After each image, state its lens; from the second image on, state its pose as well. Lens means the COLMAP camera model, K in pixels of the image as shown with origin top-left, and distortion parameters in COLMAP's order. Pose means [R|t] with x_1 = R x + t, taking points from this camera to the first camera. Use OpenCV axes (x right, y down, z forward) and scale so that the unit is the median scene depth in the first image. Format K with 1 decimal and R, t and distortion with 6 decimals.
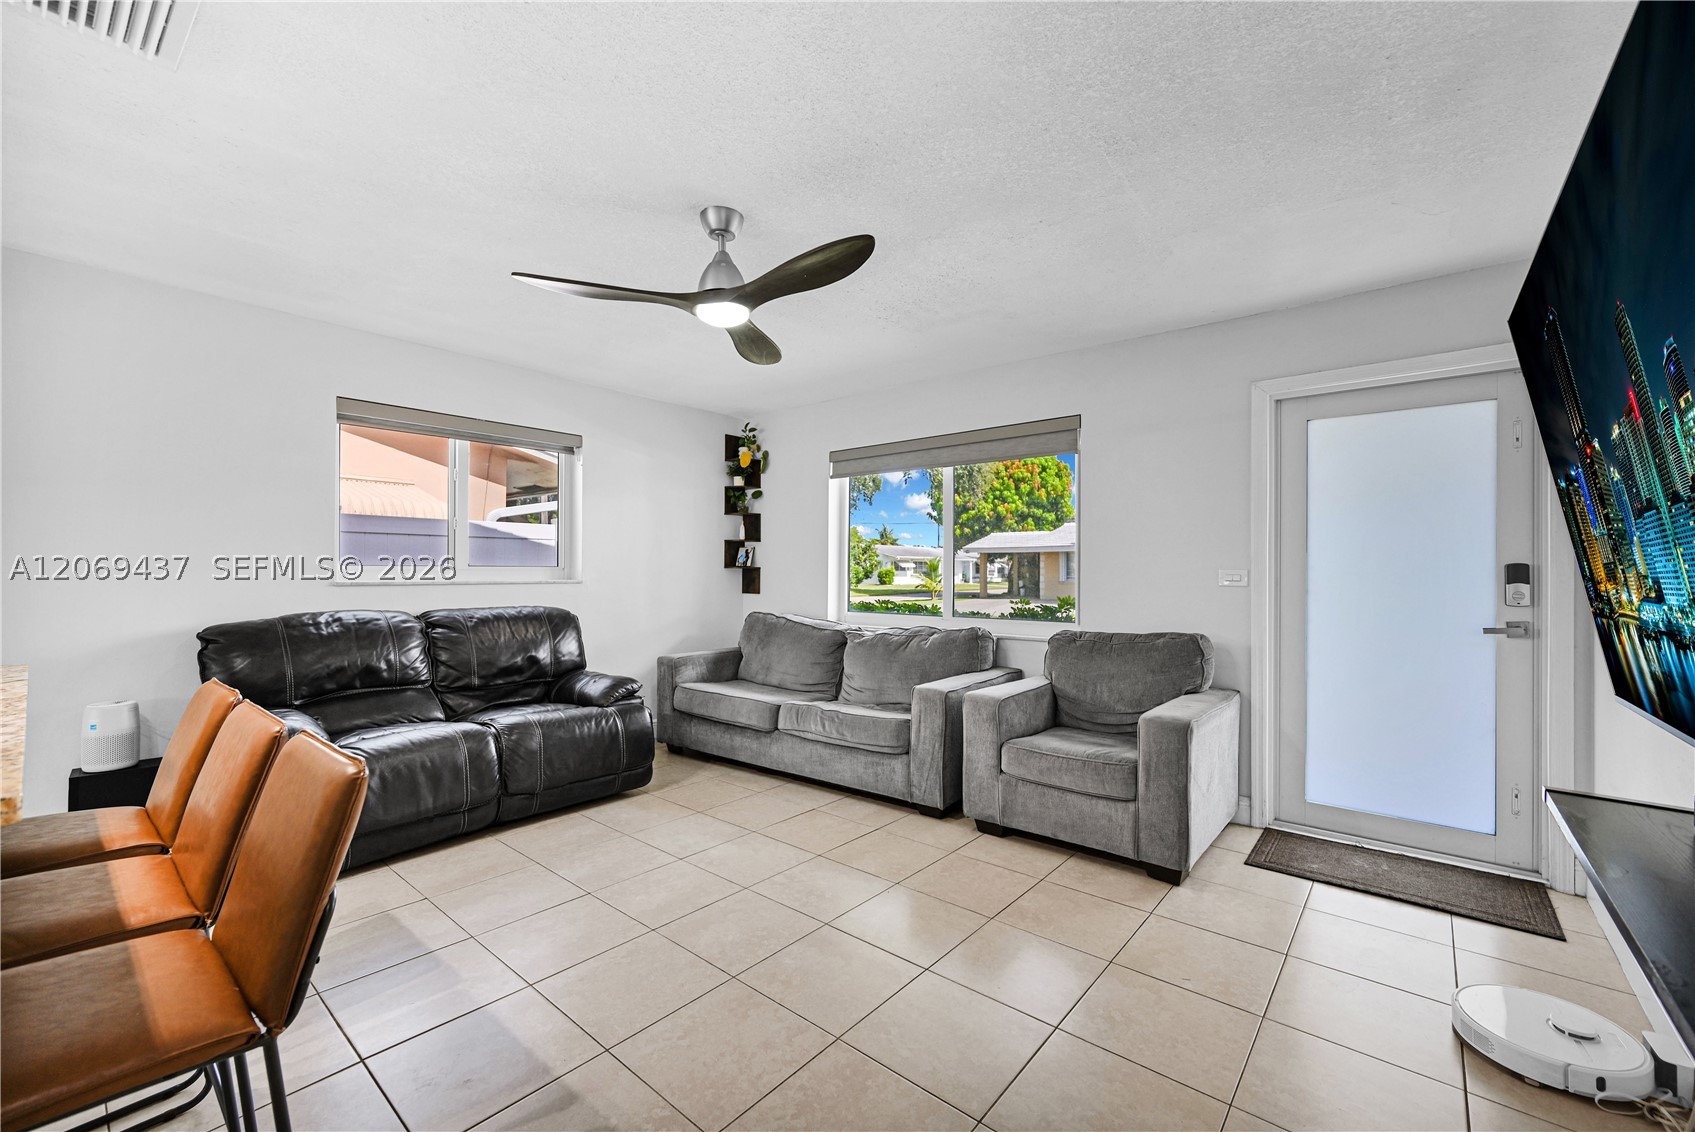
lens RADIAL K [[684.2, 0, 849.5], [0, 684.2, 568.4], [0, 0, 1]] dist [-0.000399, 0.000161]
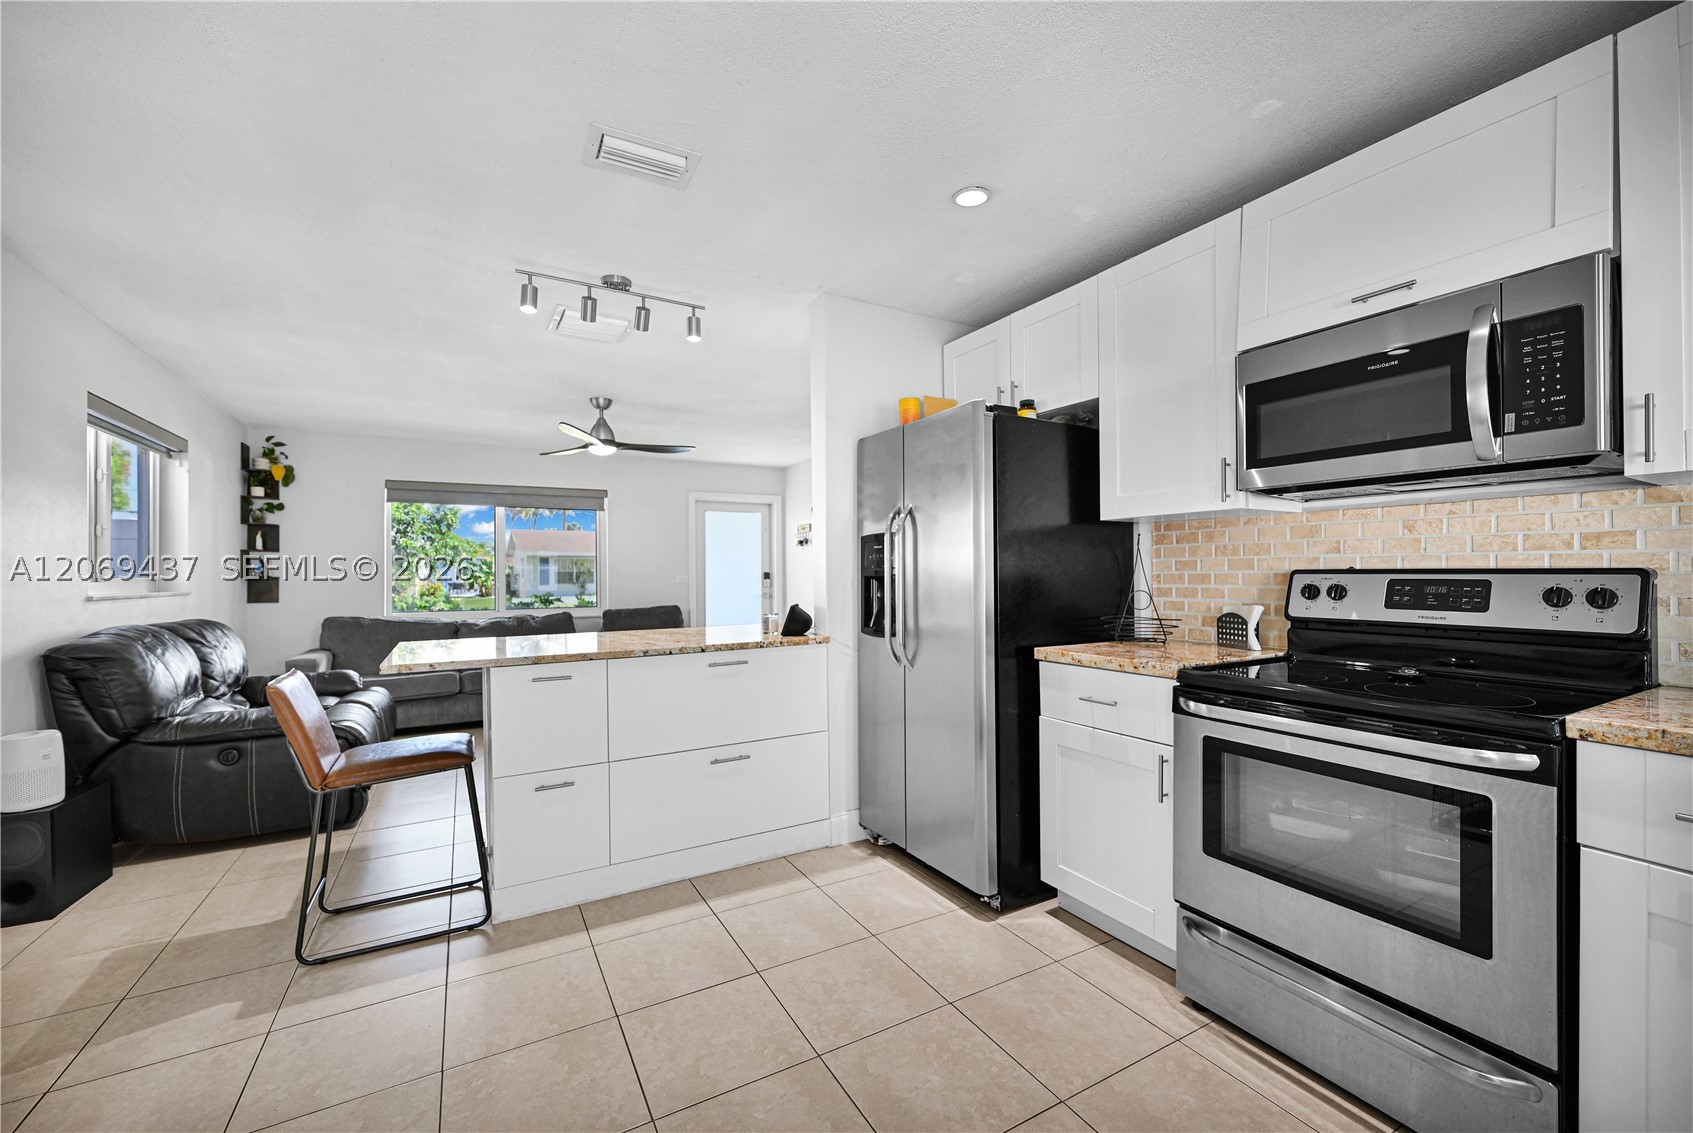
lens RADIAL K [[683.4, 0, 848.5], [0, 683.4, 568.9], [0, 0, 1]] dist [-0.000399, 0.000161]
pose [[0.349339, -0.001616, 0.936995, -0.999833], [0.005506, 0.999985, -0.000328, -0.009942], [-0.936980, 0.005274, 0.349343, -0.212045]]
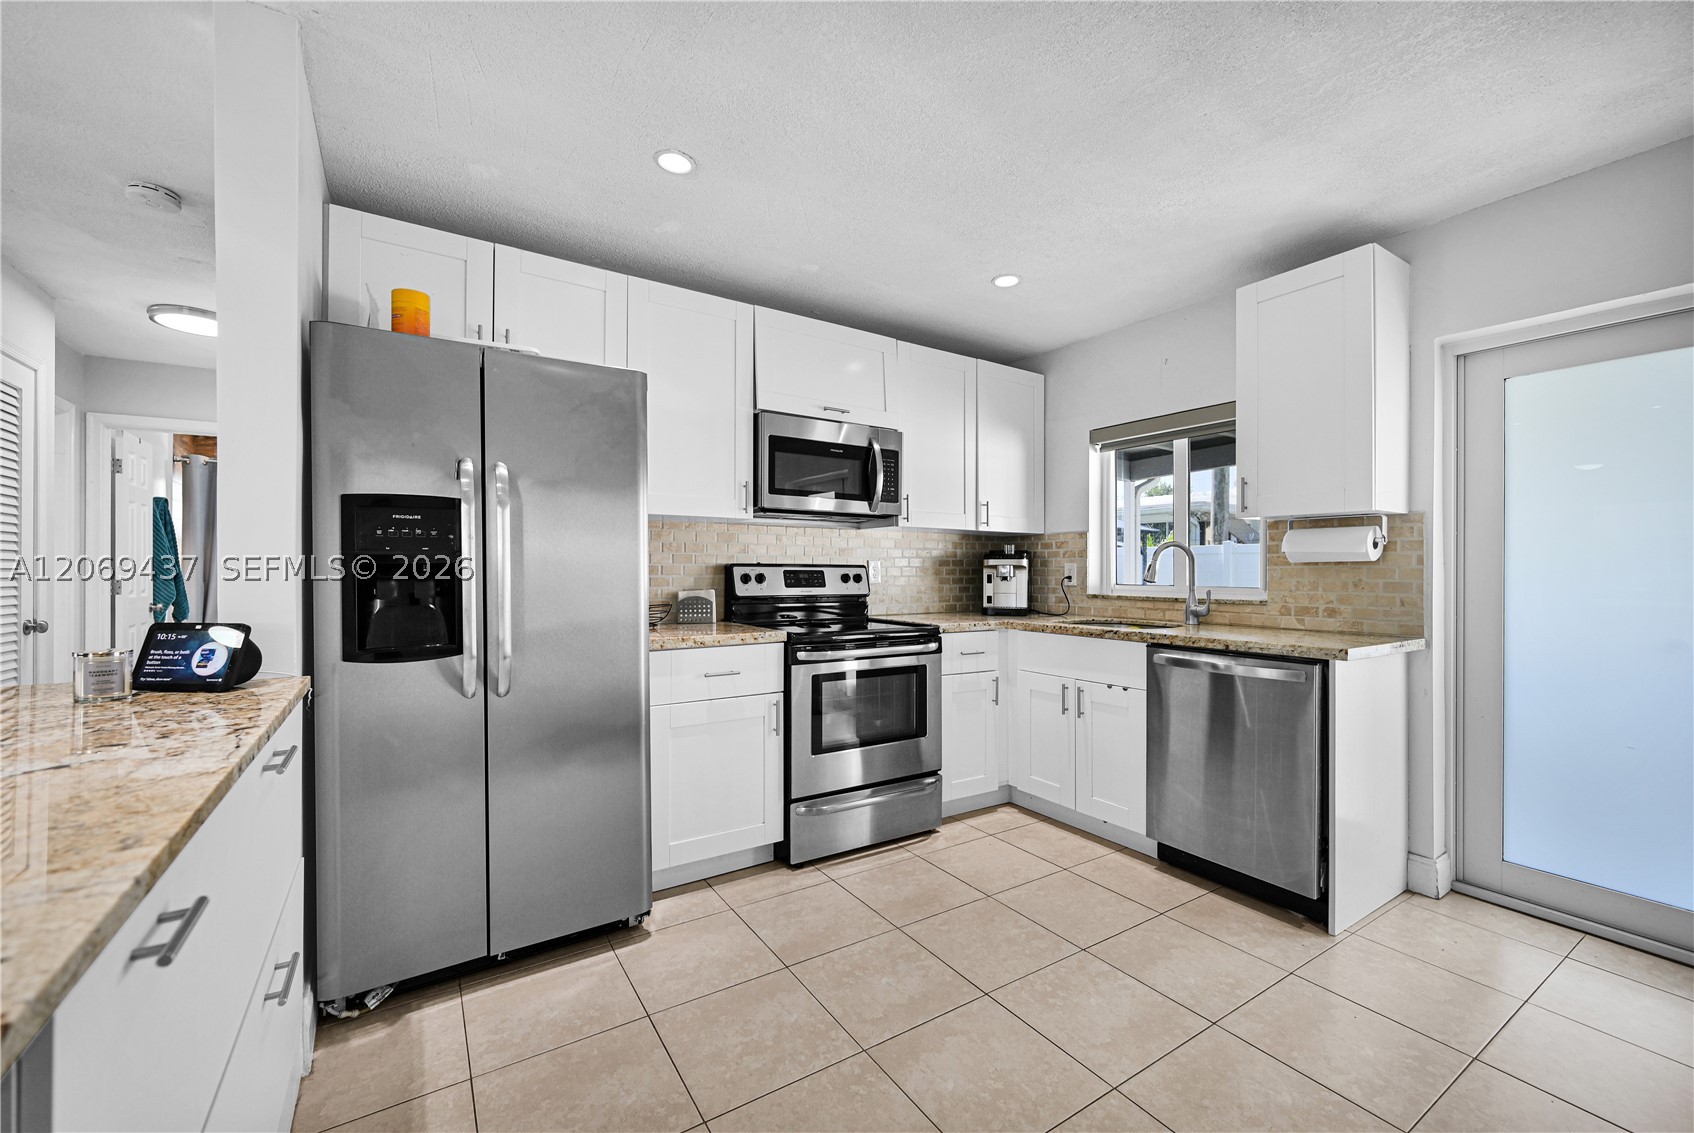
lens RADIAL K [[683.8, 0, 849.0], [0, 683.8, 568.9], [0, 0, 1]] dist [-0.000399, 0.000161]
pose [[-0.956153, -0.007136, 0.292779, -0.741614], [-0.008338, 0.999961, -0.002856, -0.001021], [-0.292747, -0.005172, -0.956176, 0.314549]]
